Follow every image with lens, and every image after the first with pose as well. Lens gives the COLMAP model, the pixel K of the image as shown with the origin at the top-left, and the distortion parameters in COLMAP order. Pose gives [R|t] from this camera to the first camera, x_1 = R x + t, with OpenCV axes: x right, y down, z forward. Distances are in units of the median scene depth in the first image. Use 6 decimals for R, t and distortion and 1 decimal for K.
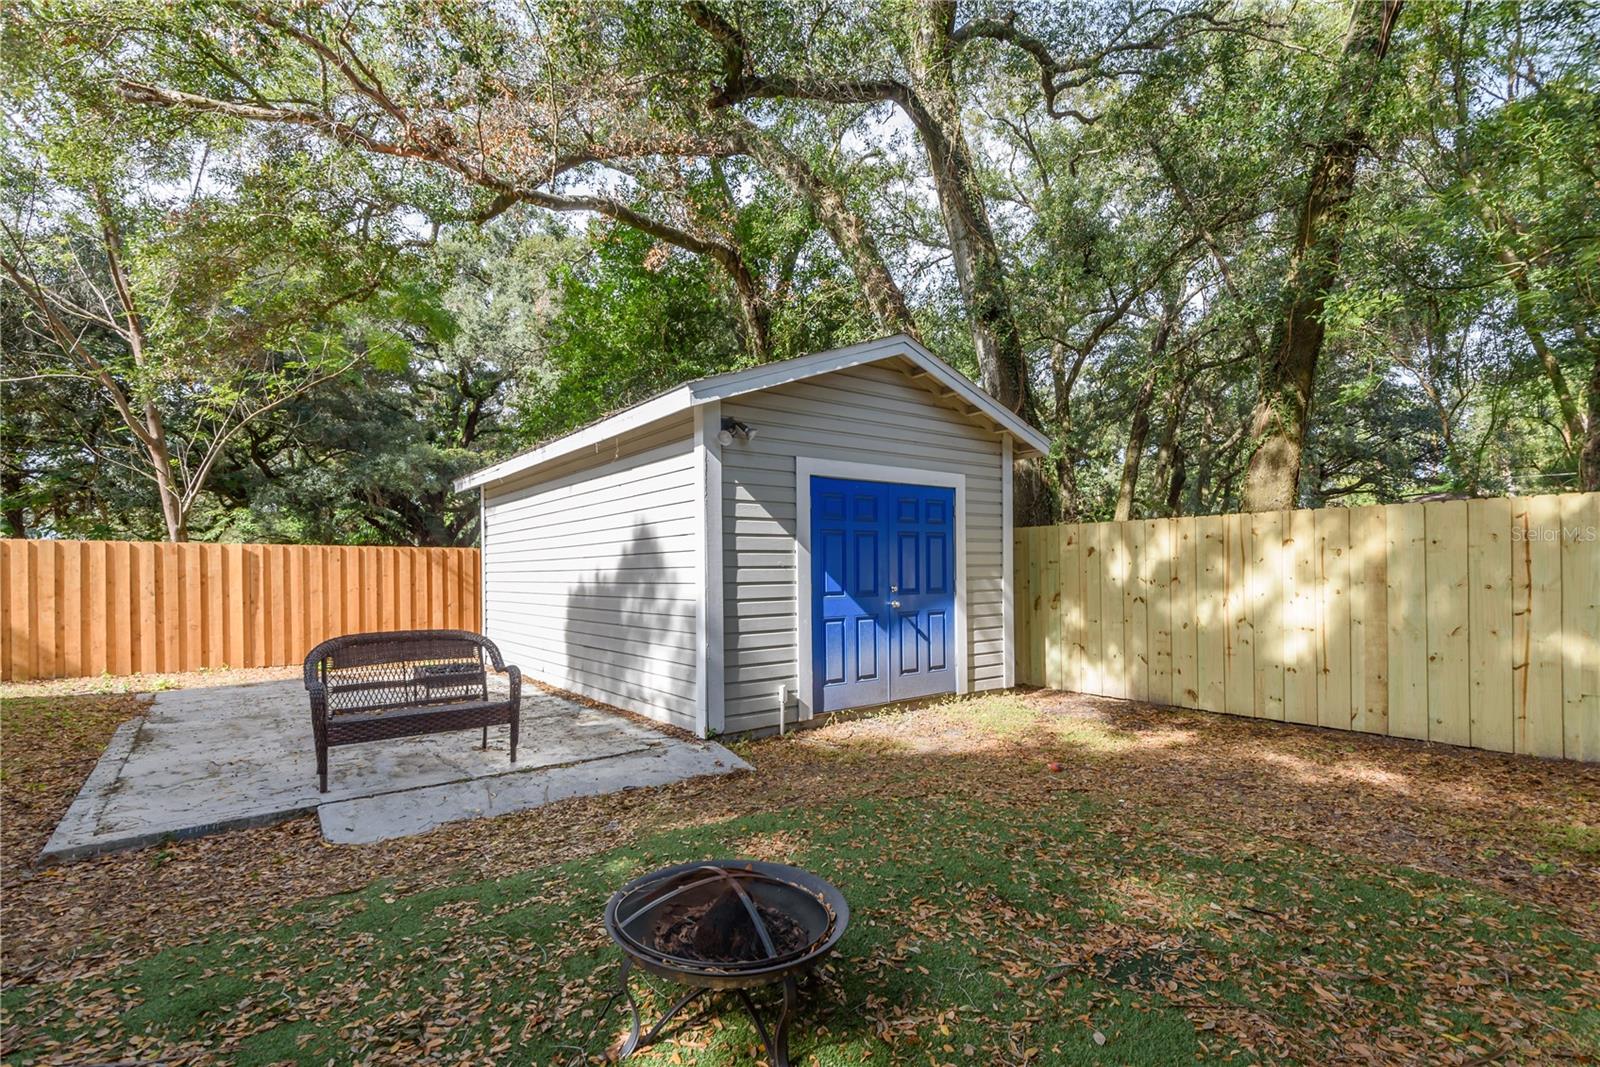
lens RADIAL K [[726.3, 0, 805.9], [0, 726.3, 571.7], [0, 0, 1]] dist [0.028272, -0.012831]
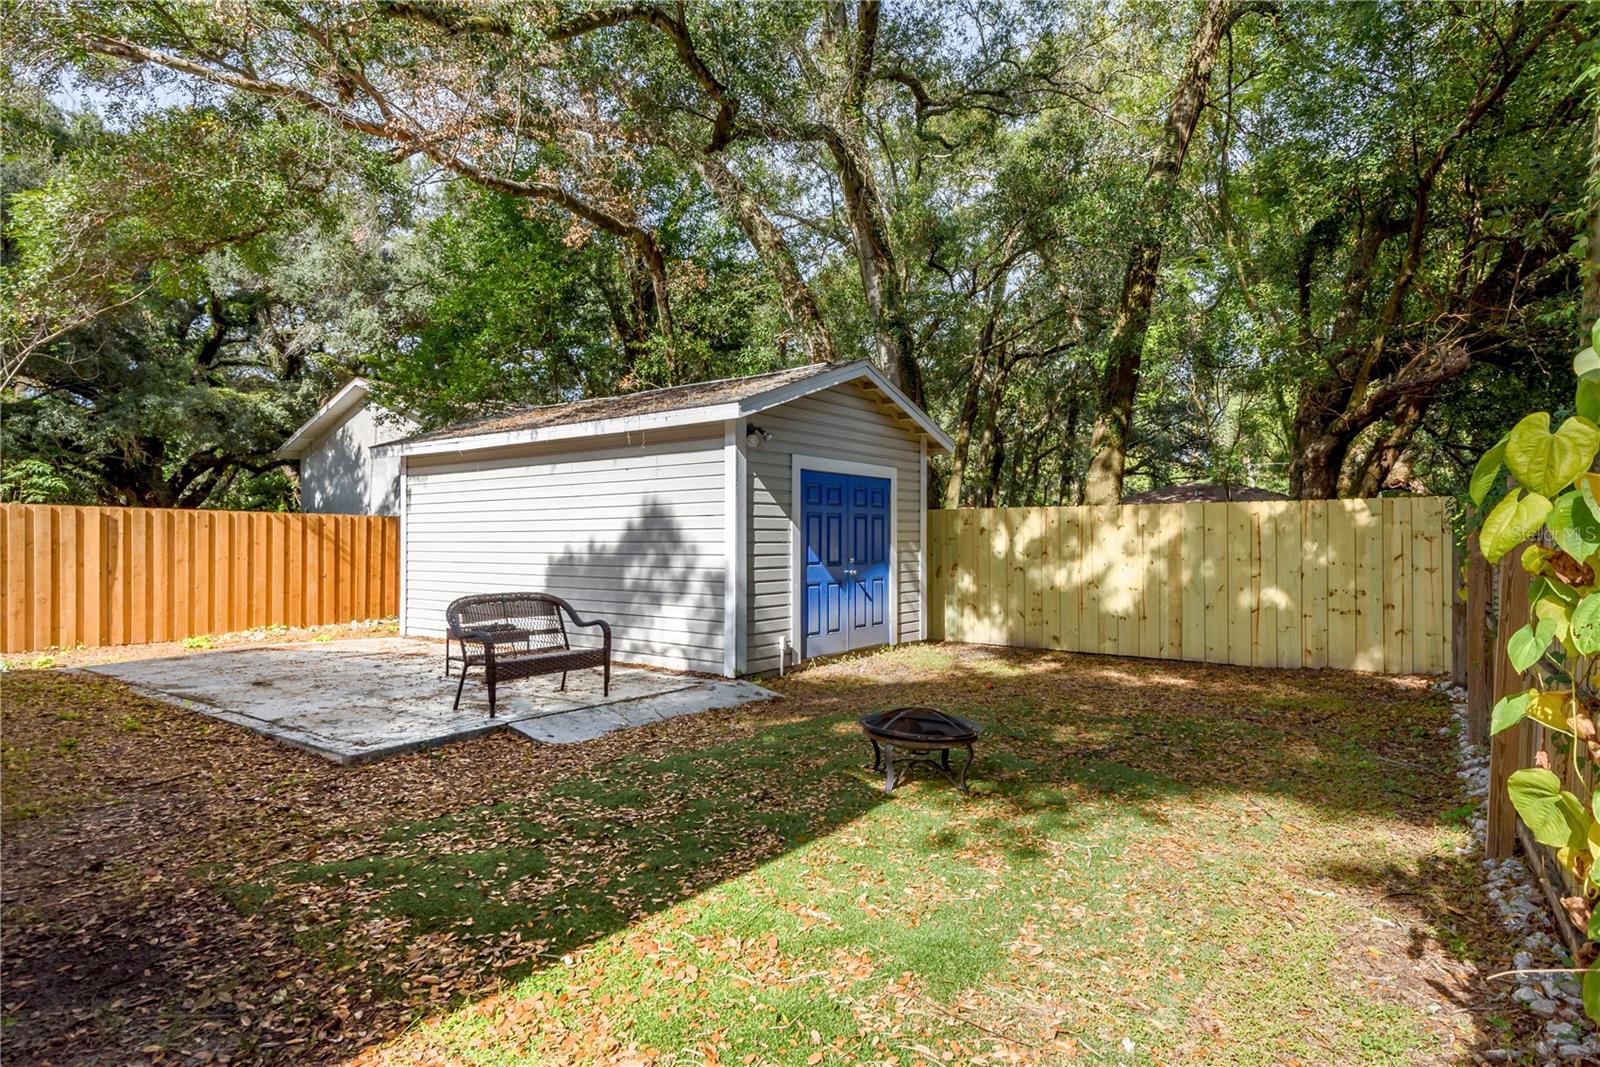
lens RADIAL K [[868.1, 0, 799.6], [0, 868.1, 533.6], [0, 0, 1]] dist [0.035504, -0.010116]
pose [[0.958695, 0.012284, 0.284172, -0.367976], [-0.010105, 0.999907, -0.009134, -0.006297], [-0.284258, 0.005885, 0.958730, -0.383729]]
